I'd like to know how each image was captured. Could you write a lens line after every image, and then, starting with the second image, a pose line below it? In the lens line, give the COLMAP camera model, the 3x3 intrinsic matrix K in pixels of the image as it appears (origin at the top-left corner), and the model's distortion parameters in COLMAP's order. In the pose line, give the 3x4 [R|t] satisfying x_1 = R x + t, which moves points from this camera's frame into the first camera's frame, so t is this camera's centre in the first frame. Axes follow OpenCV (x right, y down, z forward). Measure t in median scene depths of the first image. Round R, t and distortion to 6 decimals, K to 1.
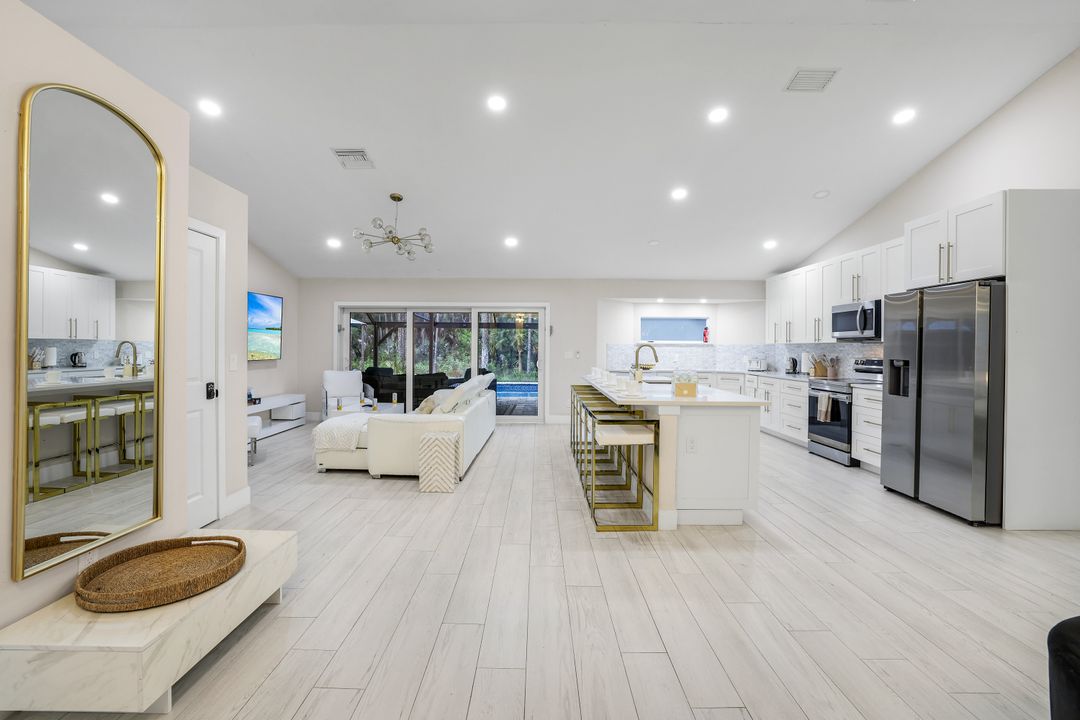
lens RADIAL K [[478.7, 0, 544.9], [0, 478.7, 349.5], [0, 0, 1]] dist [-0.032488, 0.007518]
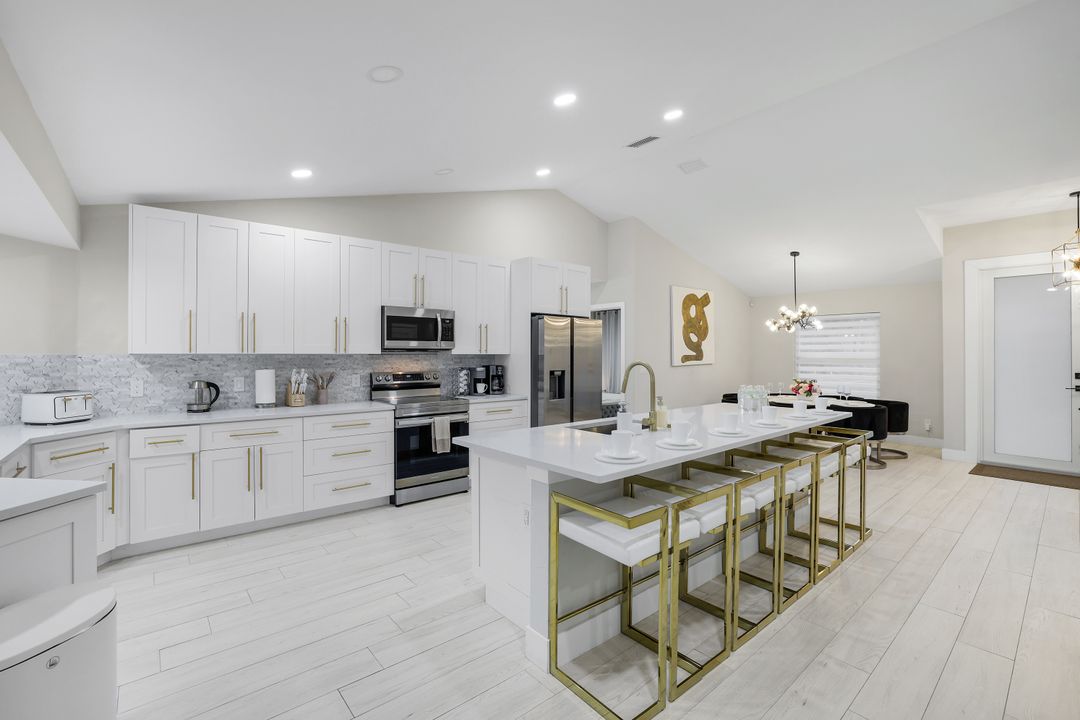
lens RADIAL K [[478.7, 0, 530.6], [0, 478.7, 356.9], [0, 0, 1]] dist [-0.032488, 0.007518]
pose [[-0.638318, -0.011255, 0.769691, -0.110055], [-0.004614, 0.999931, 0.010795, -0.017047], [-0.769759, 0.003339, -0.638326, 1.165907]]
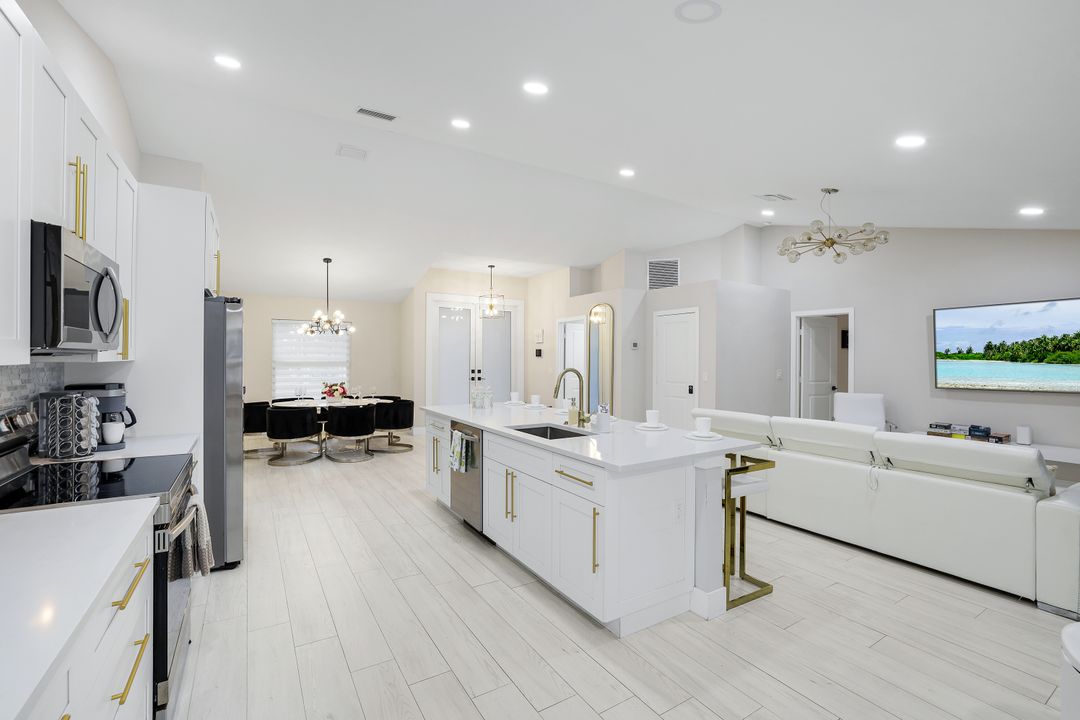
lens RADIAL K [[478.7, 0, 531.4], [0, 478.7, 361.2], [0, 0, 1]] dist [-0.032488, 0.007518]
pose [[-0.839306, -0.007615, -0.543606, 0.487291], [-0.012105, 0.999916, 0.004683, -0.017730], [0.543525, 0.010511, -0.839327, 1.204497]]
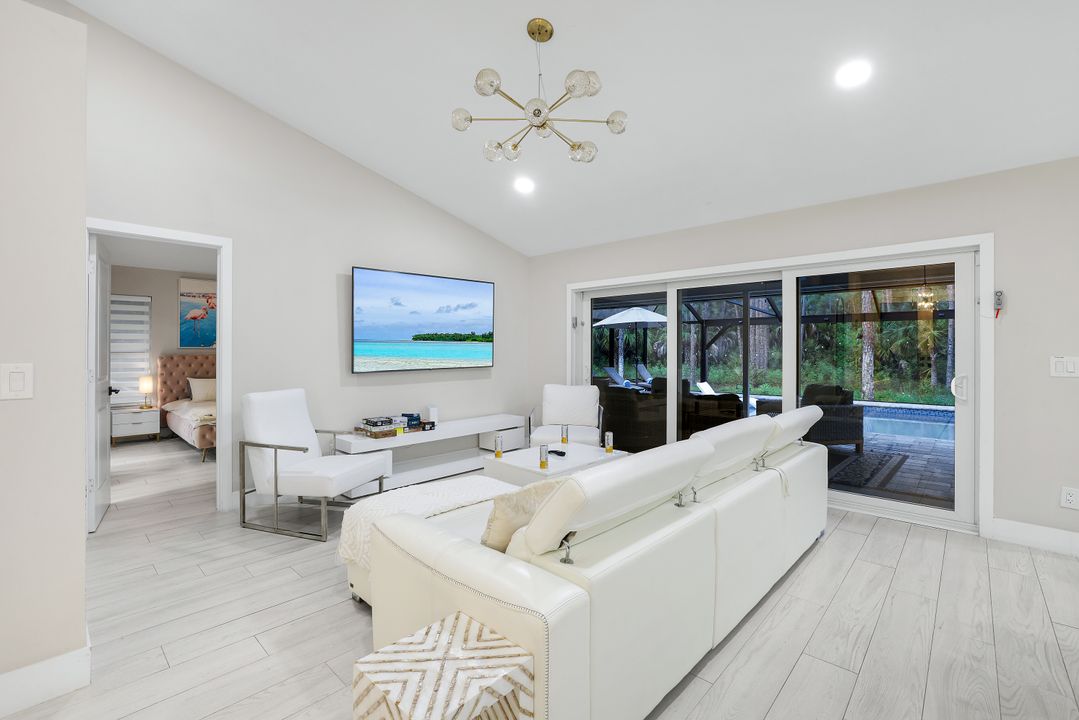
lens RADIAL K [[478.3, 0, 537.5], [0, 478.3, 353.1], [0, 0, 1]] dist [-0.032488, 0.007518]
pose [[0.724767, -0.002166, -0.688991, 0.003215], [0.001059, 0.999997, -0.002030, 0.001290], [0.688994, 0.000742, 0.724767, 0.565062]]
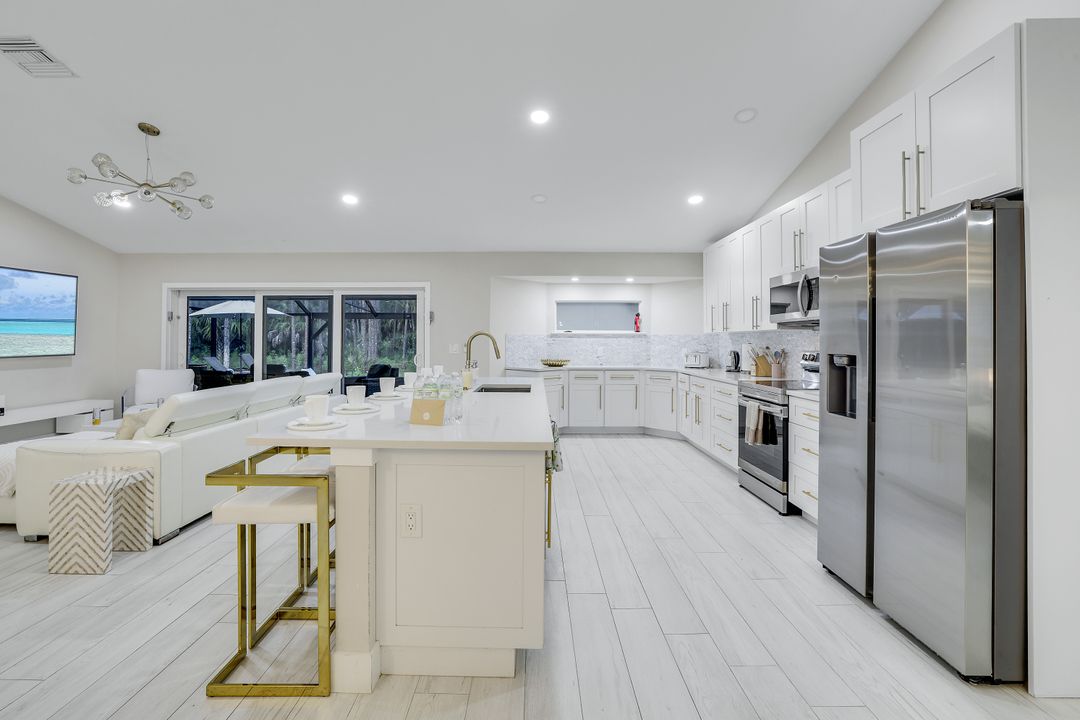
lens RADIAL K [[478.7, 0, 543.9], [0, 478.7, 333.3], [0, 0, 1]] dist [-0.032488, 0.007518]
pose [[0.999984, -0.003931, -0.004162, 0.242824], [0.003848, 0.999797, -0.019800, 0.003526], [0.004239, 0.019783, 0.999795, 0.257745]]
